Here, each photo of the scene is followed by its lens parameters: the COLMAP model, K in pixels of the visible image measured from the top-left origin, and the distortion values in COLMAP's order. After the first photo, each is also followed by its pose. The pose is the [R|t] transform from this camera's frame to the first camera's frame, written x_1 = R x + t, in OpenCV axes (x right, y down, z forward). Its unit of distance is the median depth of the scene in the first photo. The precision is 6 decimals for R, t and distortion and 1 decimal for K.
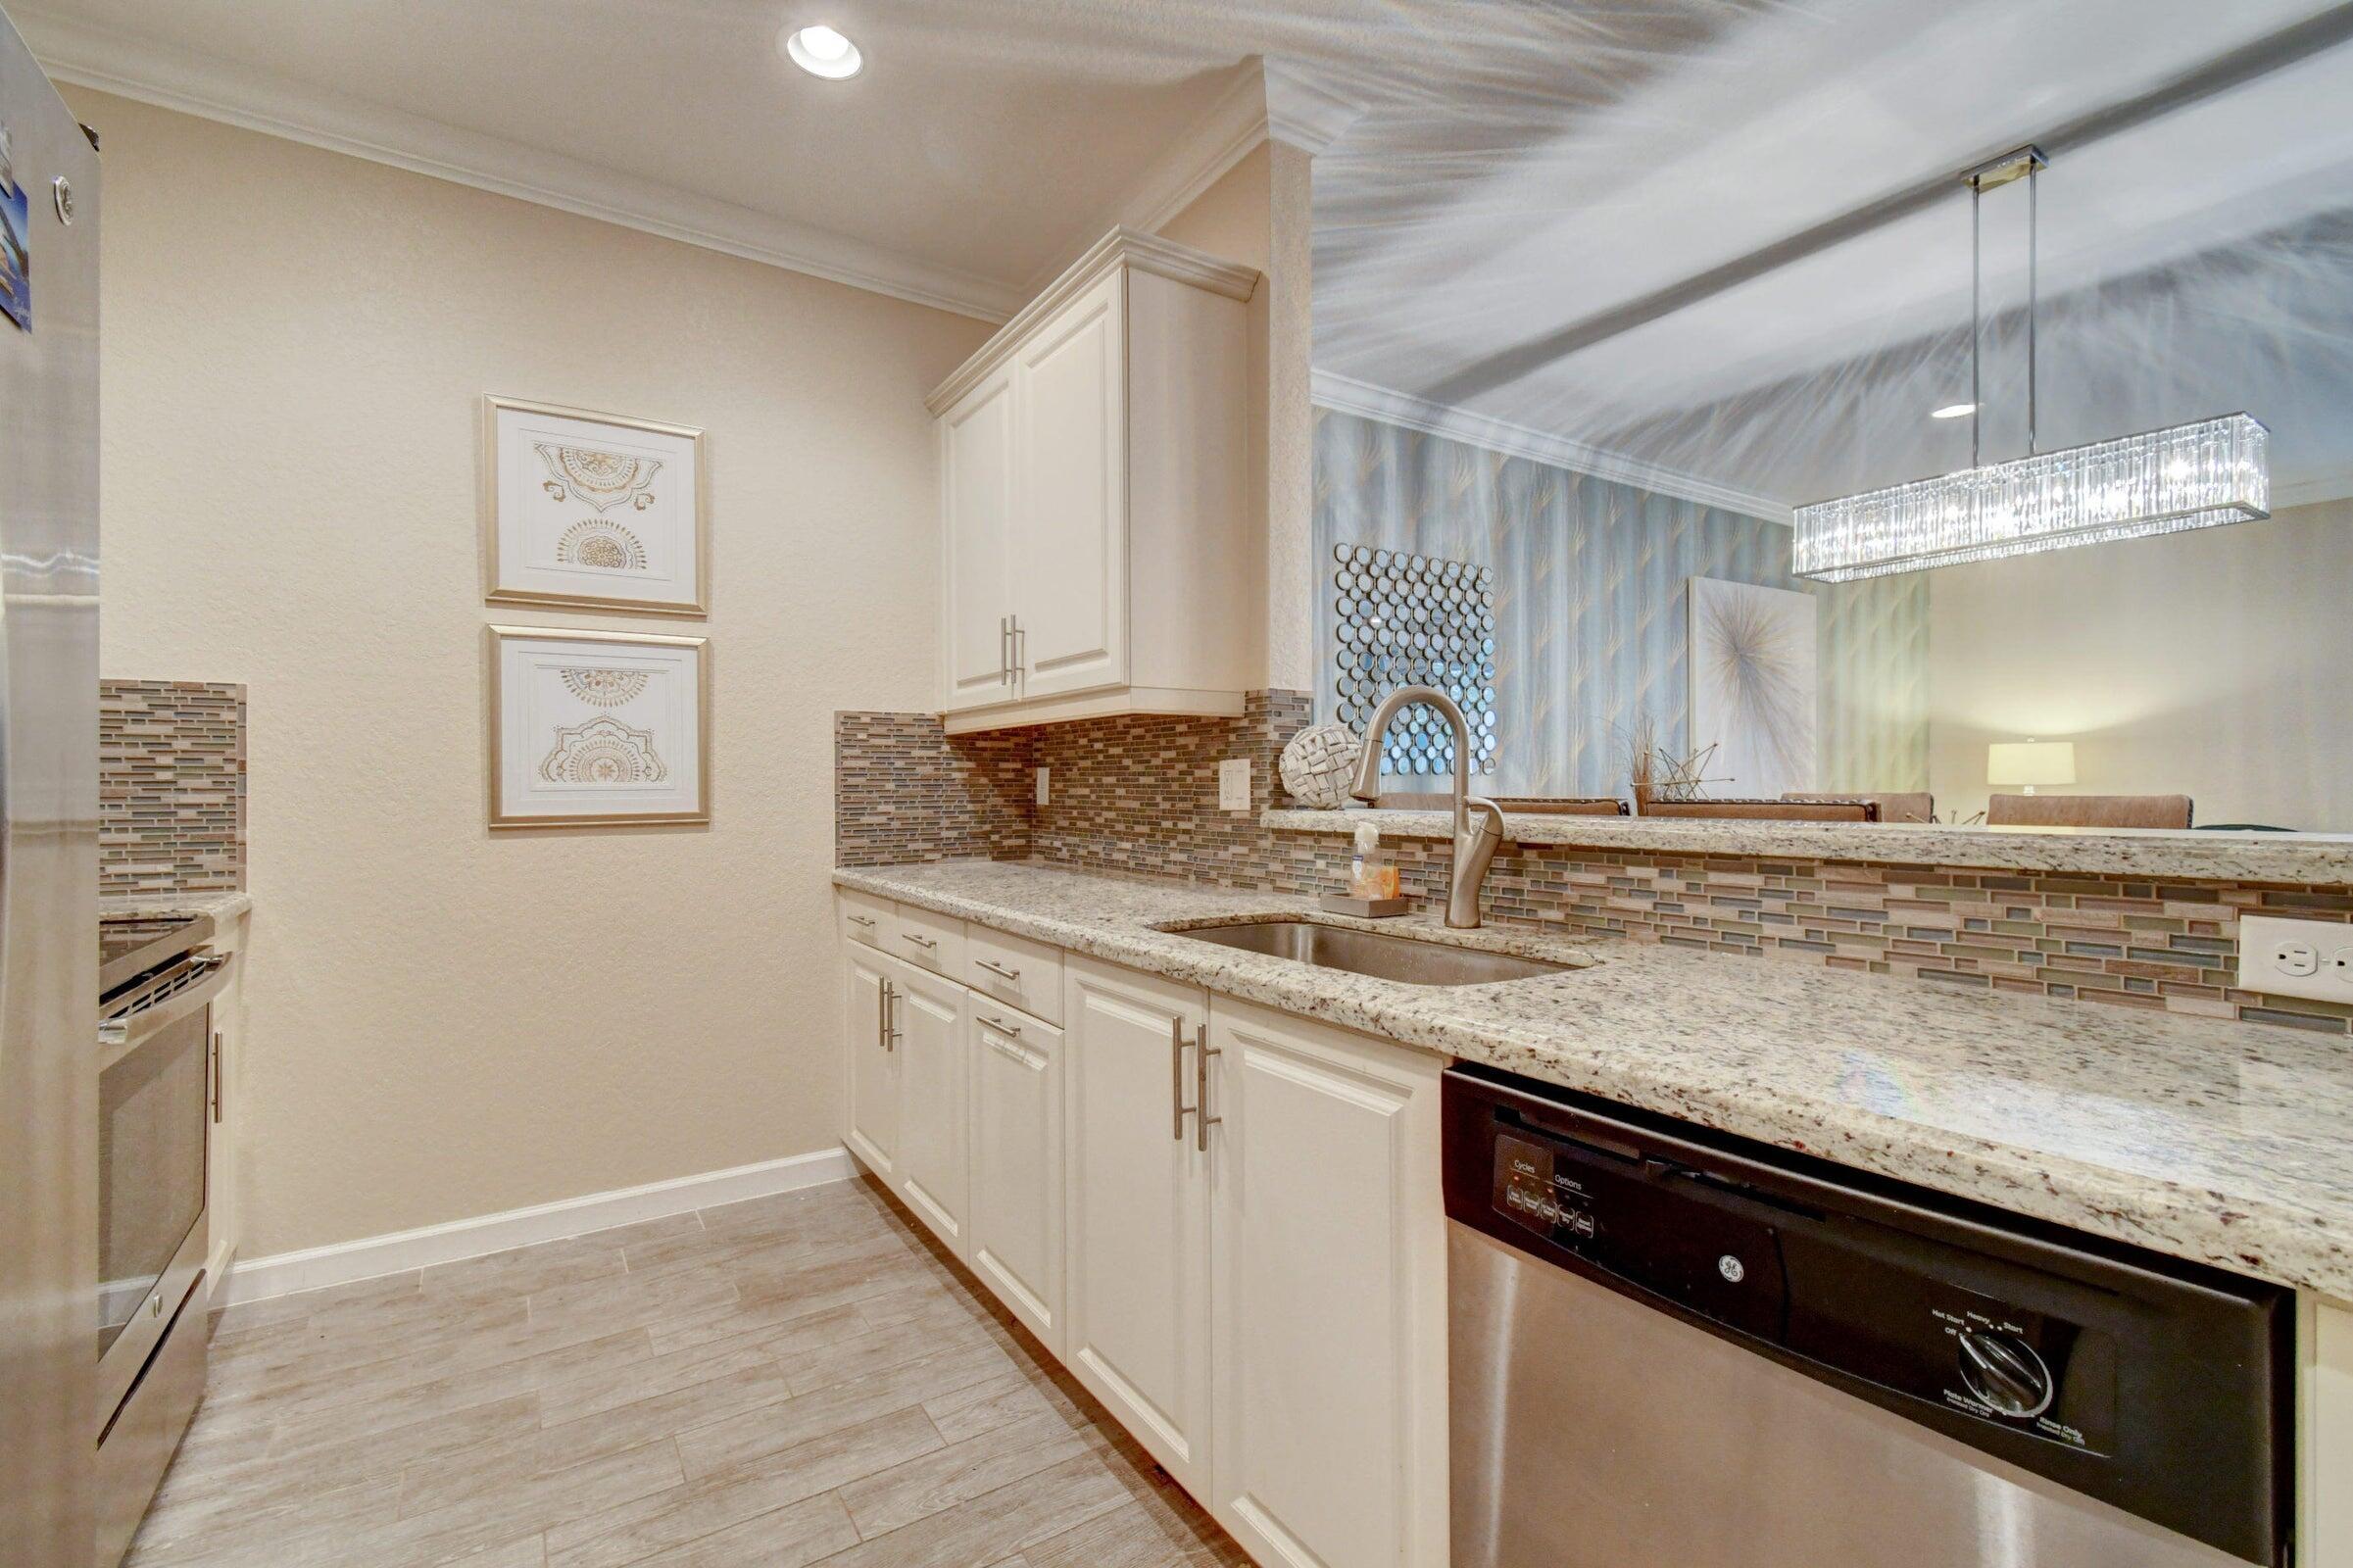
lens RADIAL K [[1039.5, 0, 1176.5], [0, 1039.5, 784.0], [0, 0, 1]] dist [0.003017, -0.000661]
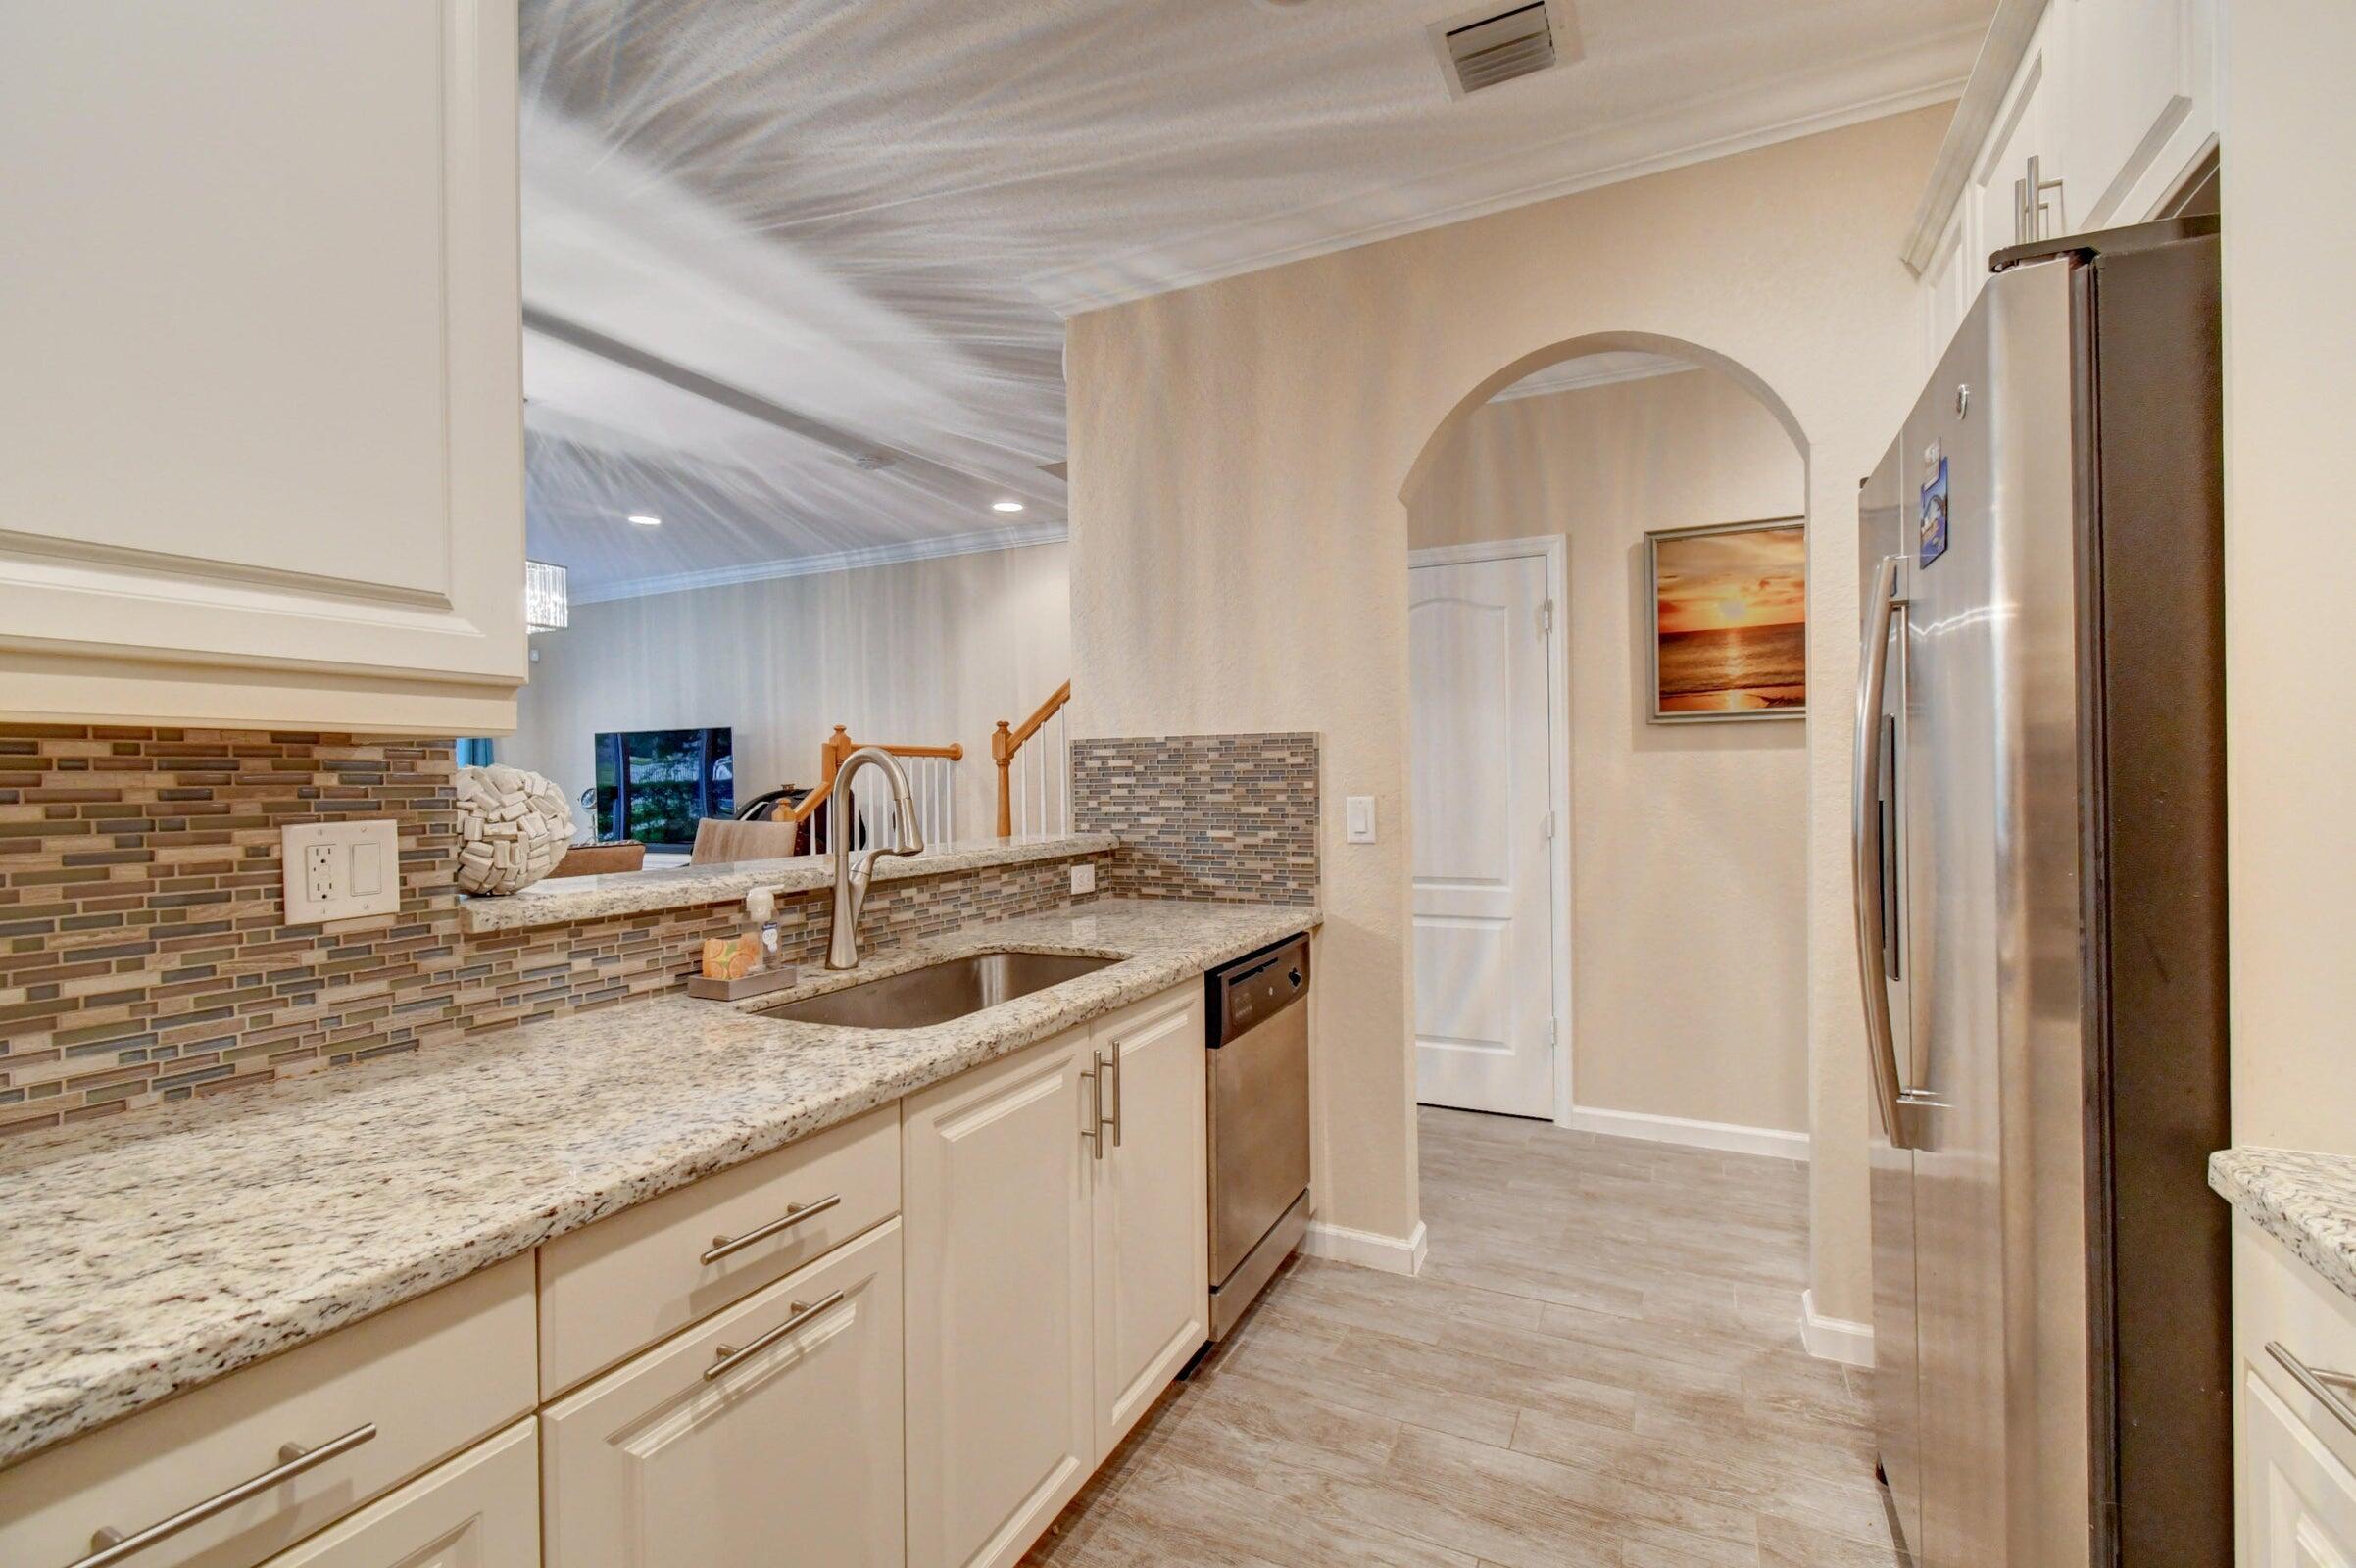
lens RADIAL K [[1040.8, 0, 1178.0], [0, 1040.8, 784.0], [0, 0, 1]] dist [0.003017, -0.000661]
pose [[-0.510806, 0.004193, 0.859686, -0.553350], [0.011674, 0.999930, 0.002060, -0.035218], [-0.859617, 0.011088, -0.510819, 0.819294]]
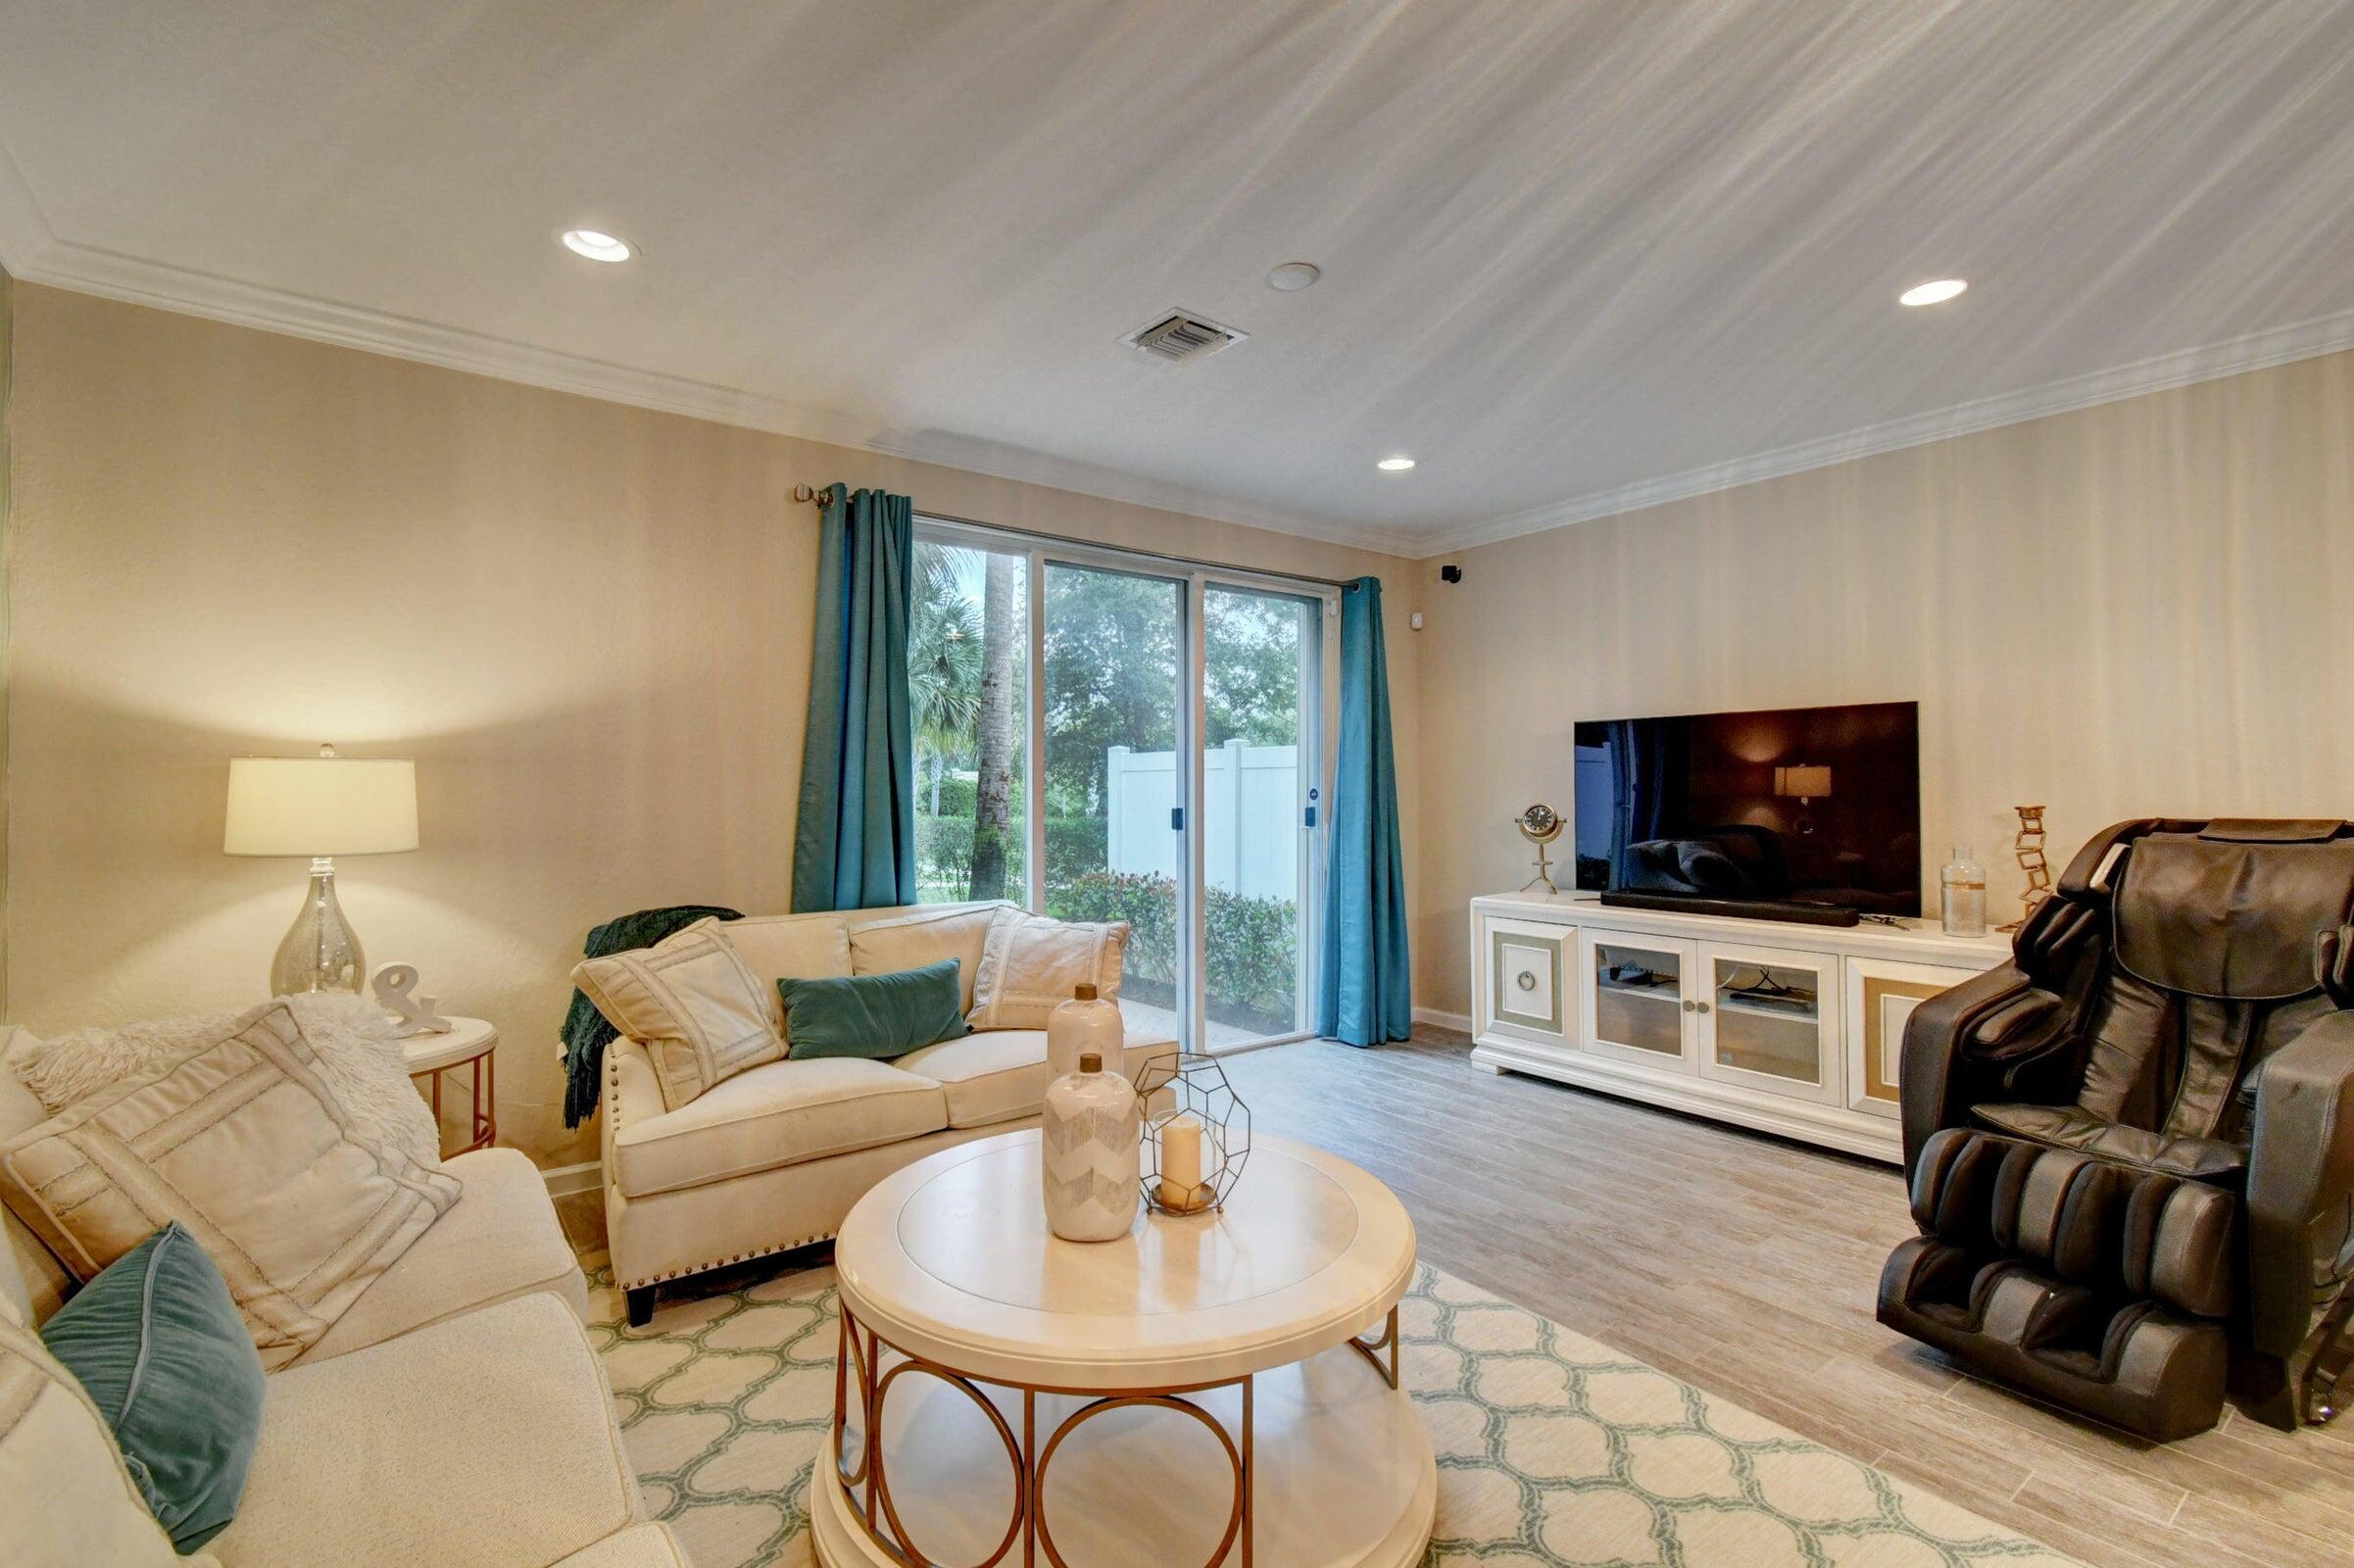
lens RADIAL K [[1055.1, 0, 1177.0], [0, 1055.1, 784.0], [0, 0, 1]] dist [-0.001494, -0.000483]
pose [[-0.070304, 0.010554, 0.997470, 0.772934], [-0.000581, 0.999943, -0.010621, -0.053199], [-0.997525, -0.001326, -0.070294, 1.525557]]
